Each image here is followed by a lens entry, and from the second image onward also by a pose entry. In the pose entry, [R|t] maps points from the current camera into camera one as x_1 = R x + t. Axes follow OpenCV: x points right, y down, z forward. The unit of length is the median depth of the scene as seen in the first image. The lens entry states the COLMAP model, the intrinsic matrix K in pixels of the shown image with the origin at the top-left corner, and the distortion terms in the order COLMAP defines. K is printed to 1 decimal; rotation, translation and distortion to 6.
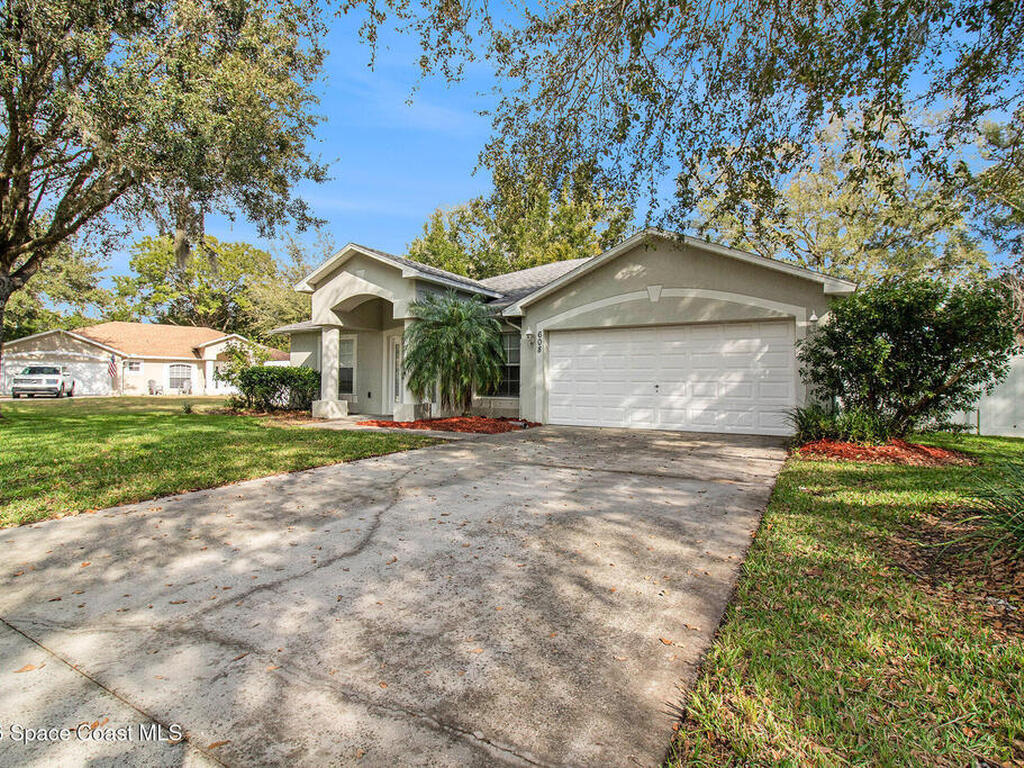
lens RADIAL K [[556.1, 0, 513.4], [0, 556.1, 376.7], [0, 0, 1]] dist [0.003265, -0.000491]
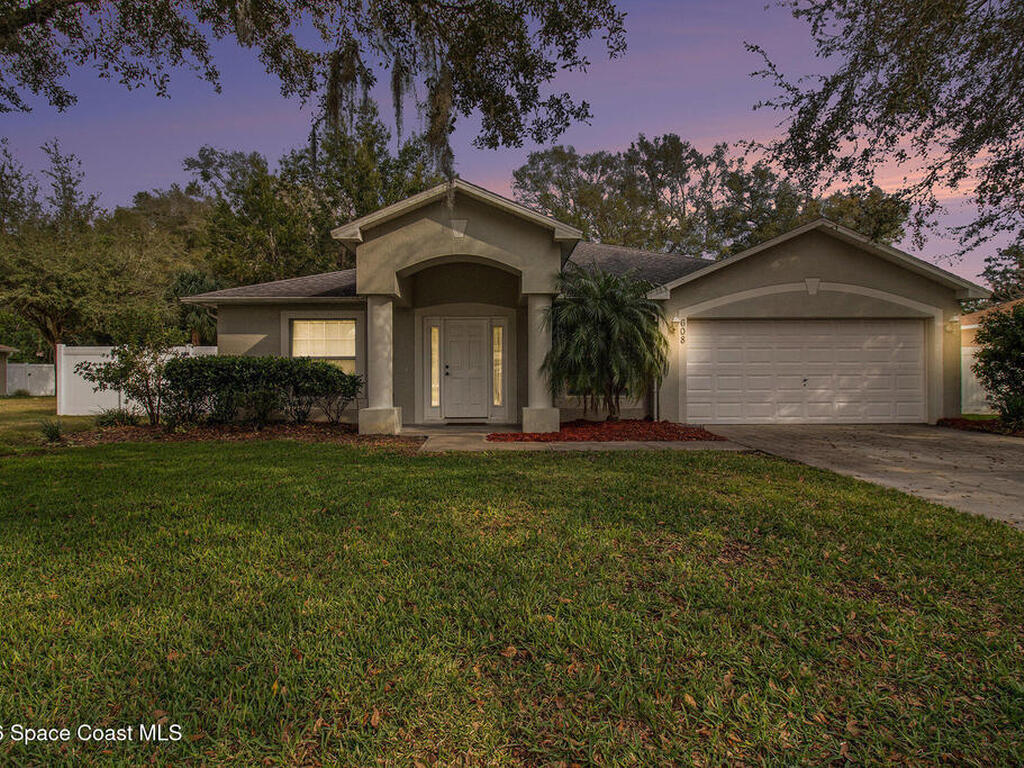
lens RADIAL K [[556.1, 0, 513.4], [0, 556.1, 376.7], [0, 0, 1]] dist [0.003265, -0.000491]
pose [[0.847040, -0.007636, 0.531475, -0.690200], [0.002217, 0.999939, 0.010834, -0.000843], [-0.531525, -0.007999, 0.847005, 0.423657]]
